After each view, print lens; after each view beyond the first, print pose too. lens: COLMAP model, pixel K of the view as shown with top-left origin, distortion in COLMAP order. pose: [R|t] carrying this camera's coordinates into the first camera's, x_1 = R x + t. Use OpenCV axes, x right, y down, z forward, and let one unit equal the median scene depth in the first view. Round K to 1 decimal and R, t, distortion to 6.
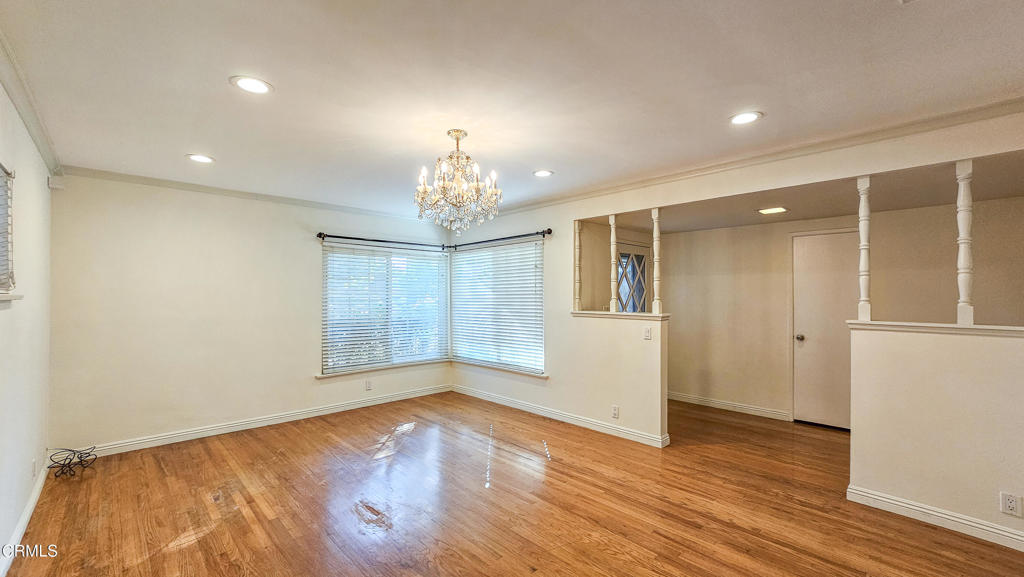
lens RADIAL K [[422.4, 0, 516.8], [0, 422.4, 291.1], [0, 0, 1]] dist [0.000477, 0.000347]
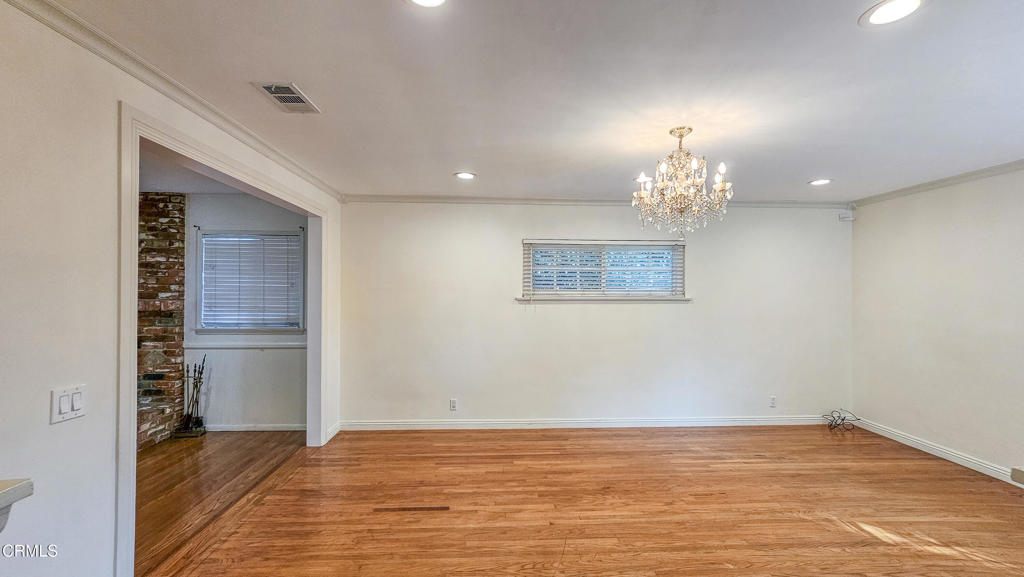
lens RADIAL K [[422.4, 0, 516.8], [0, 422.4, 291.1], [0, 0, 1]] dist [0.000477, 0.000347]
pose [[-0.657515, -0.003913, -0.753432, 0.635937], [0.002303, 0.999971, -0.007204, -0.009836], [0.753438, -0.006471, -0.657487, 1.064391]]
